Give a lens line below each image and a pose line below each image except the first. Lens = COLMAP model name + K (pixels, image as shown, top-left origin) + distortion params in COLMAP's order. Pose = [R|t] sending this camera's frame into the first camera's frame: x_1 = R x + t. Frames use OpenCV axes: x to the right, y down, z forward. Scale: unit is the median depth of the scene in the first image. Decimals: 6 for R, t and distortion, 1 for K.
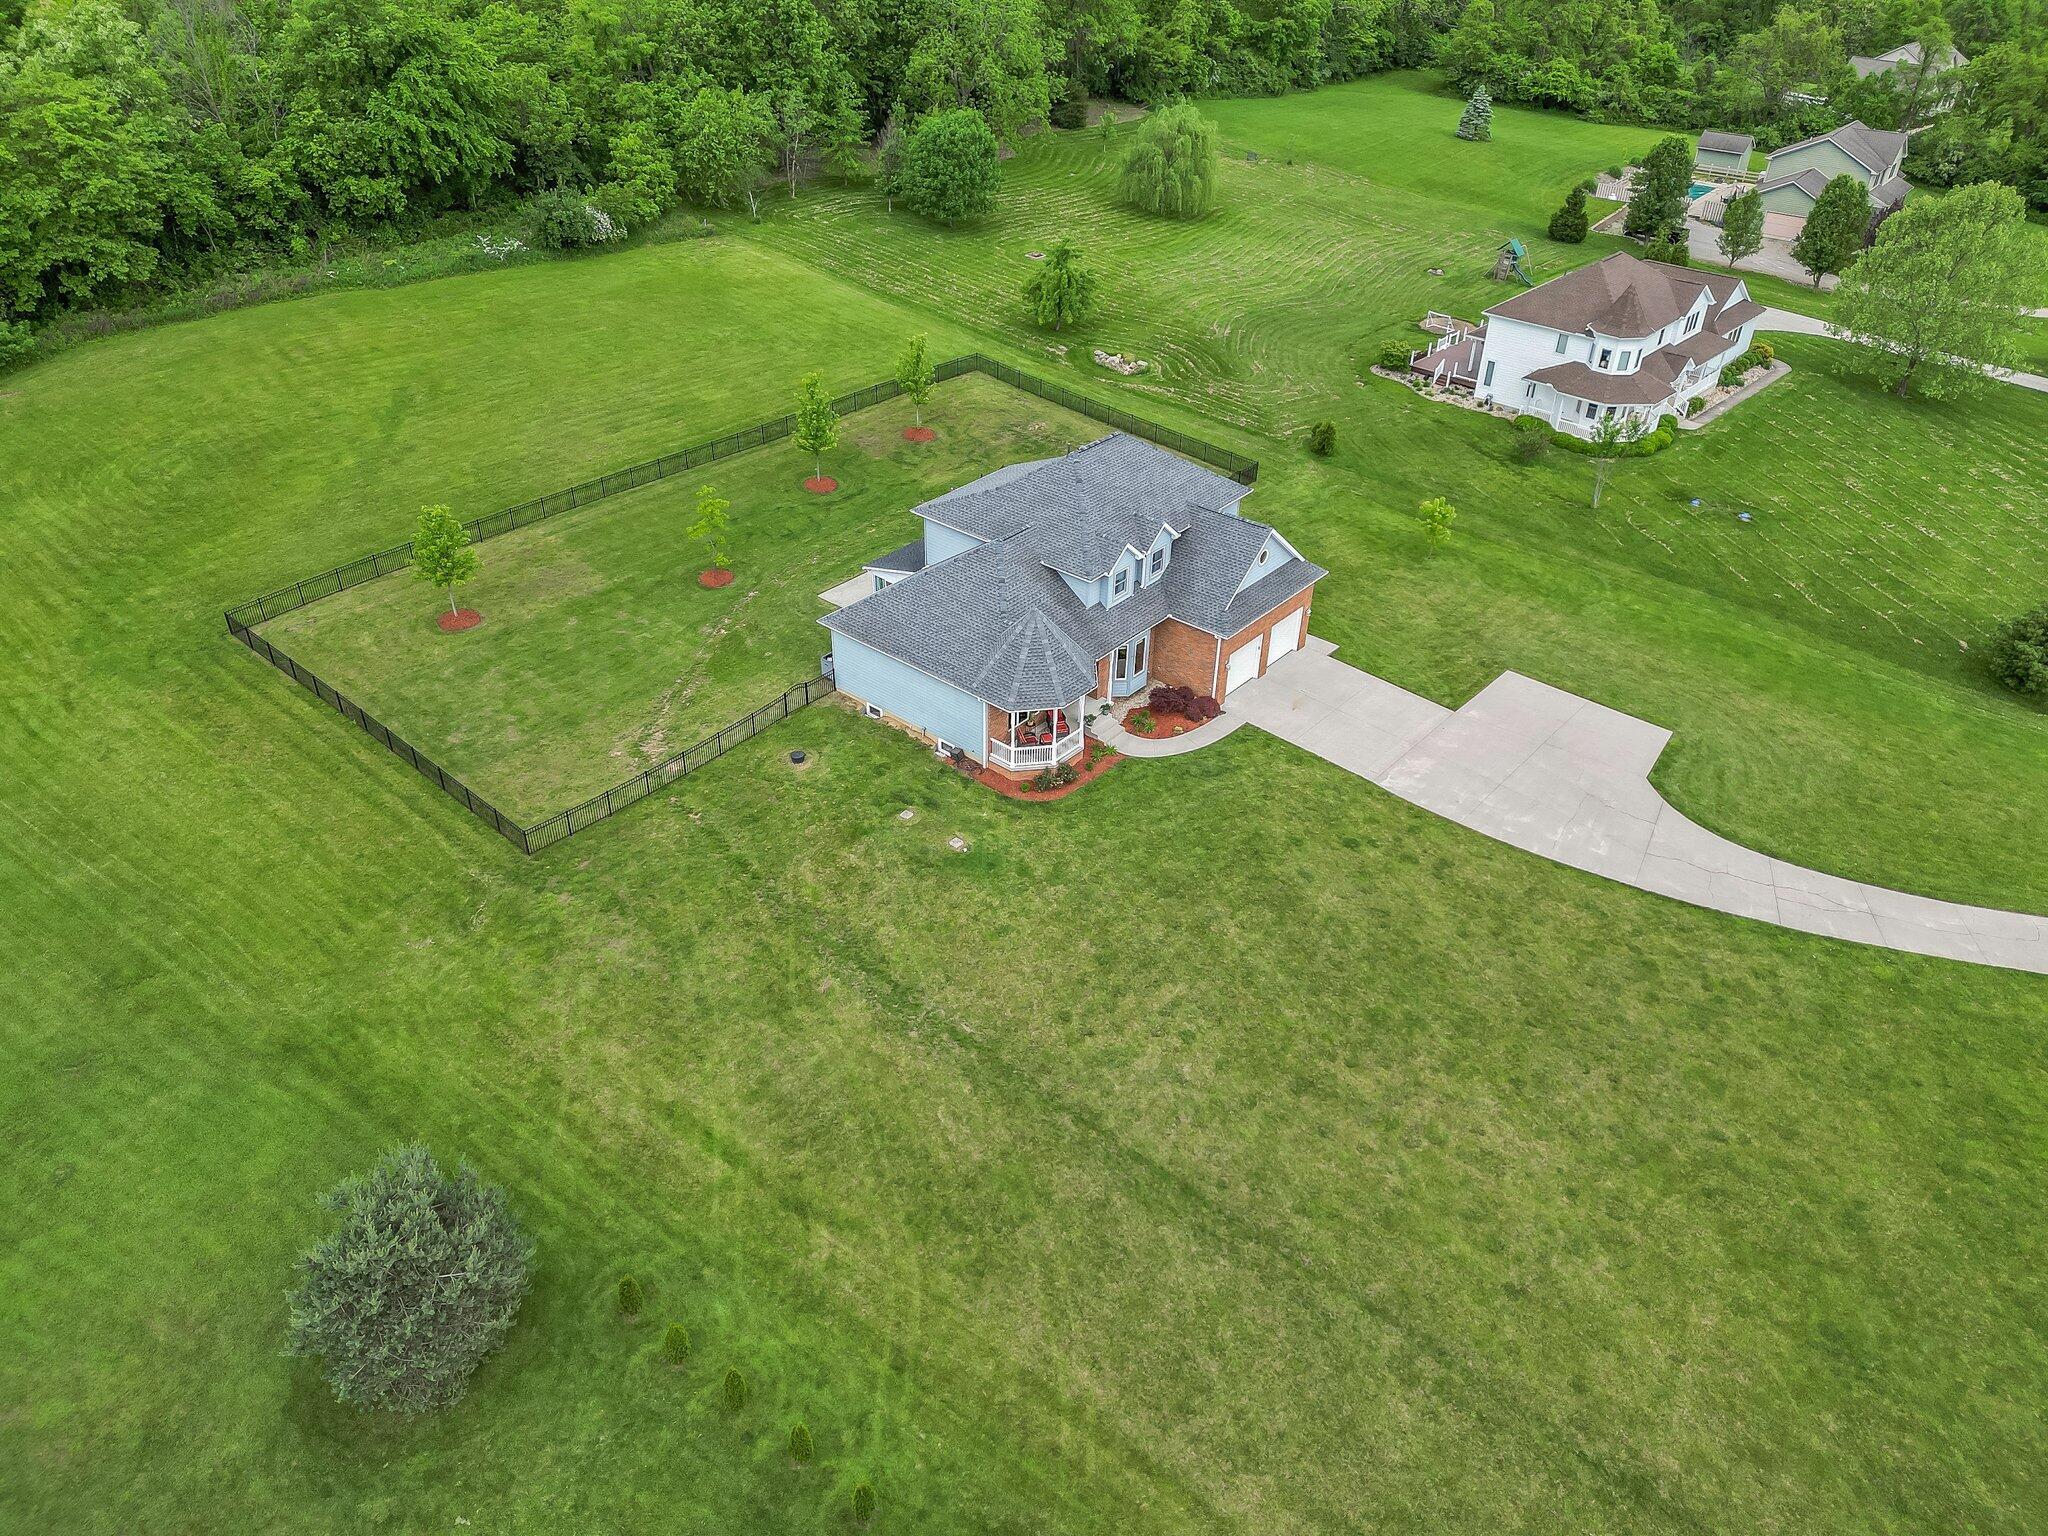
lens RADIAL K [[1471.7, 0, 1020.4], [0, 1471.7, 760.4], [0, 0, 1]] dist [0.075035, -0.071010]
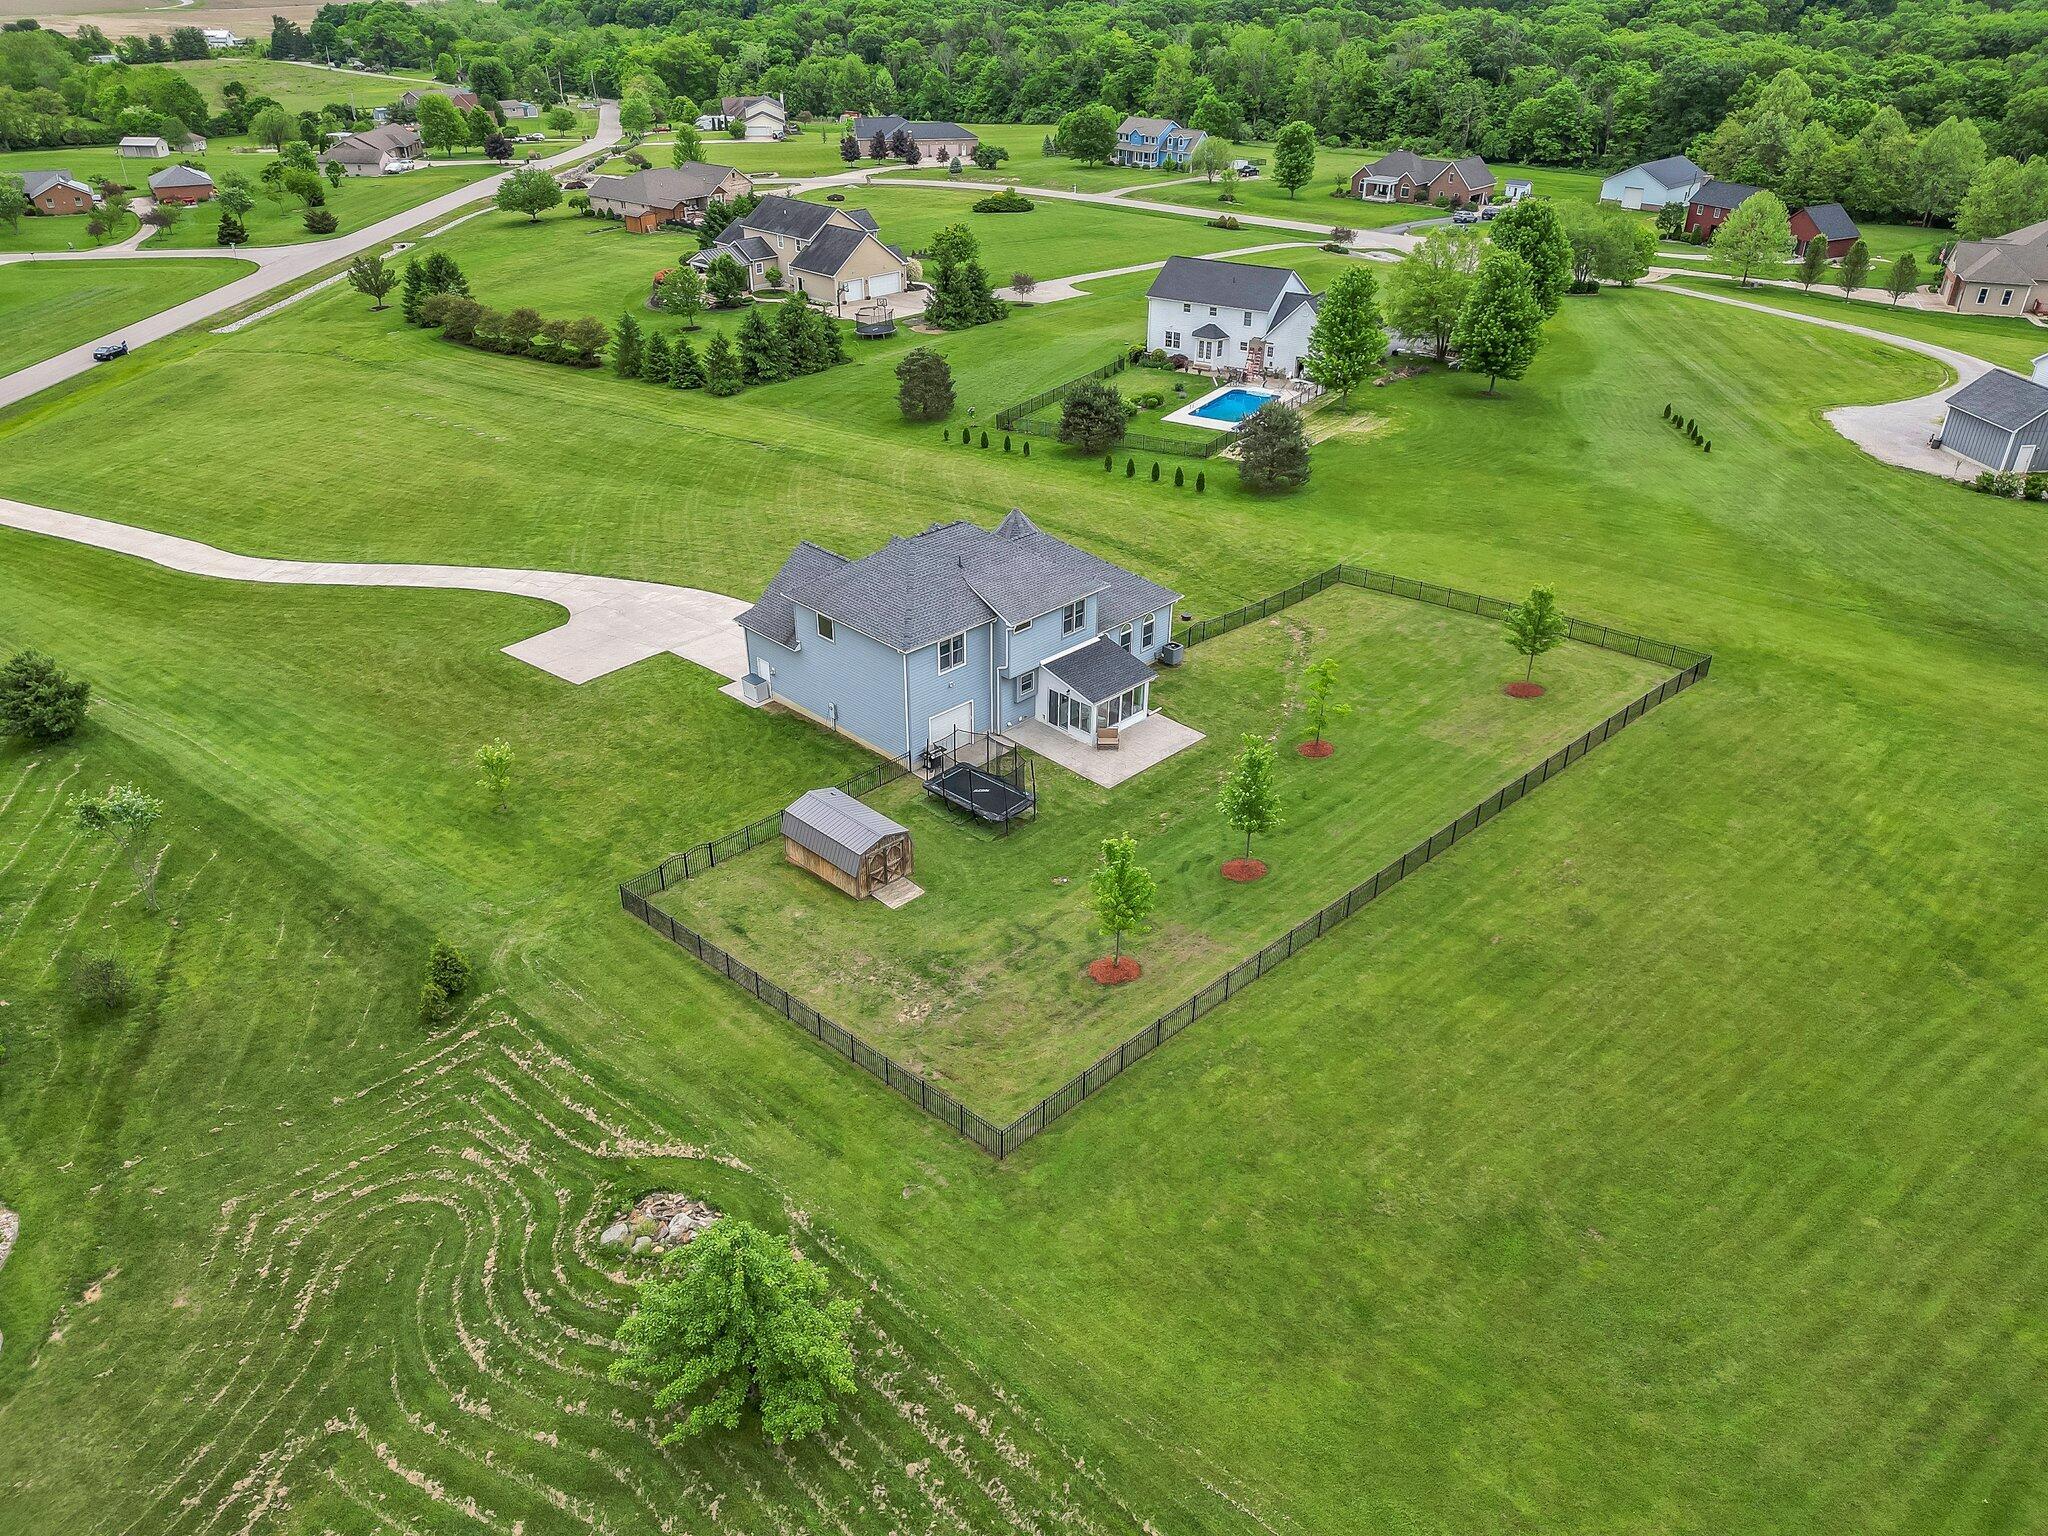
lens RADIAL K [[1471.7, 0, 1020.4], [0, 1471.7, 760.4], [0, 0, 1]] dist [0.075035, -0.071010]
pose [[-0.995808, -0.062071, 0.067177, -0.086463], [0.032509, 0.446304, 0.894291, -1.050971], [-0.085491, 0.892726, -0.442415, 1.550894]]
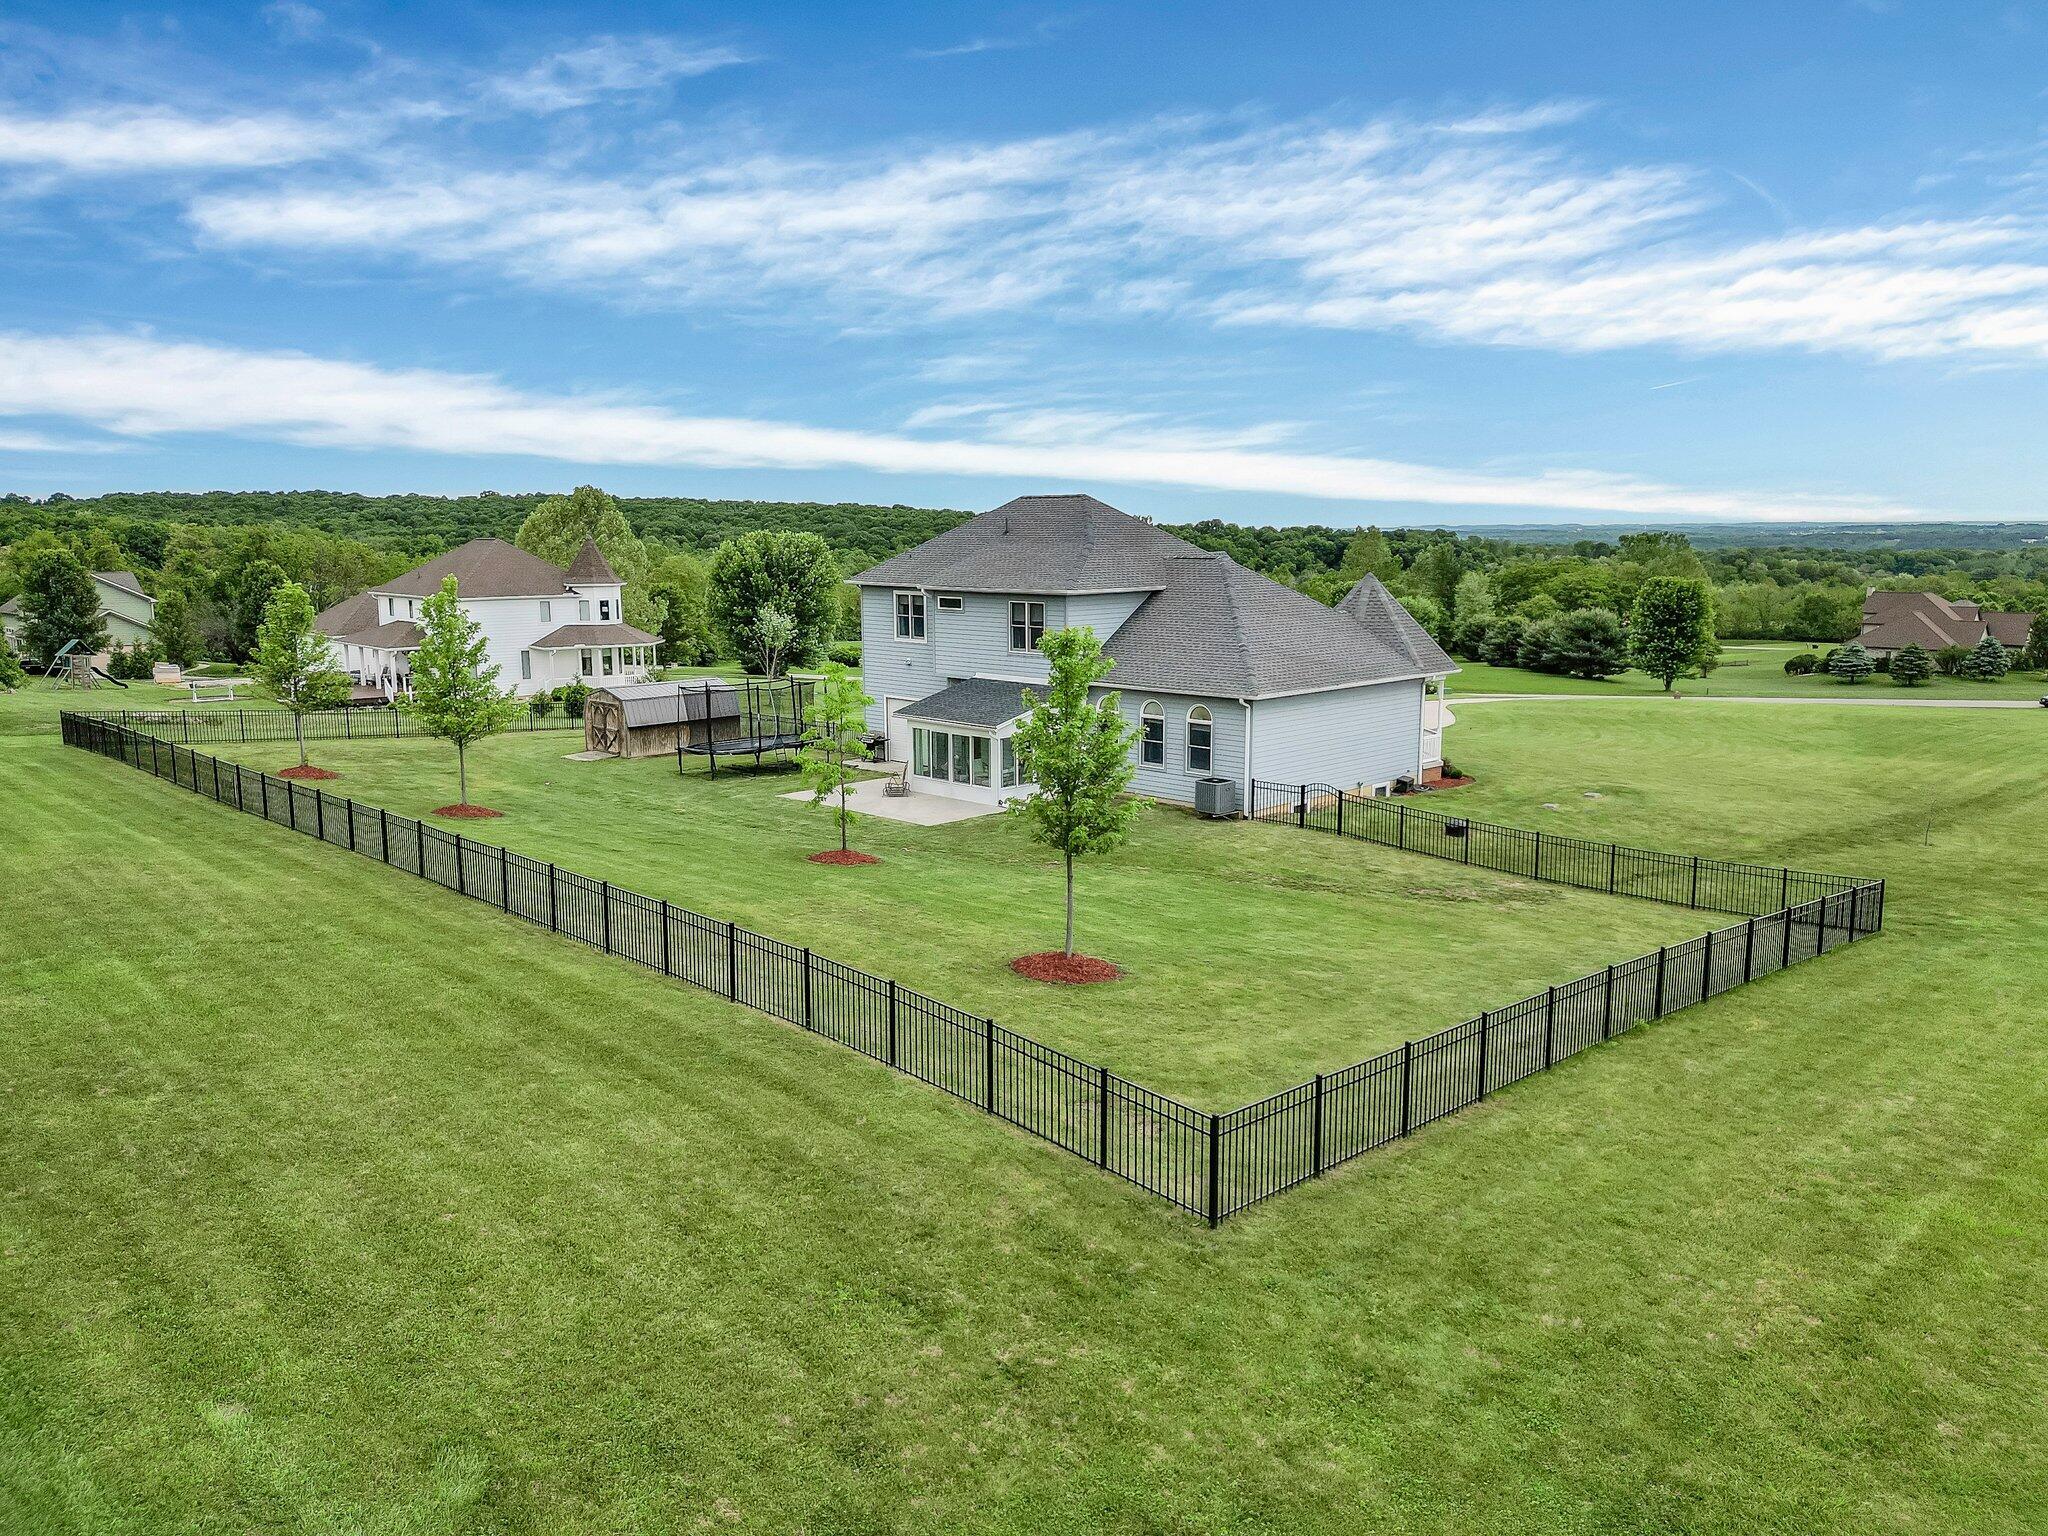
lens RADIAL K [[1471.7, 0, 1020.4], [0, 1471.7, 760.4], [0, 0, 1]] dist [0.075035, -0.071010]
pose [[0.088802, -0.171369, 0.981197, -0.717770], [0.561679, 0.822139, 0.092755, -0.174737], [-0.822576, 0.542881, 0.169262, 0.916473]]
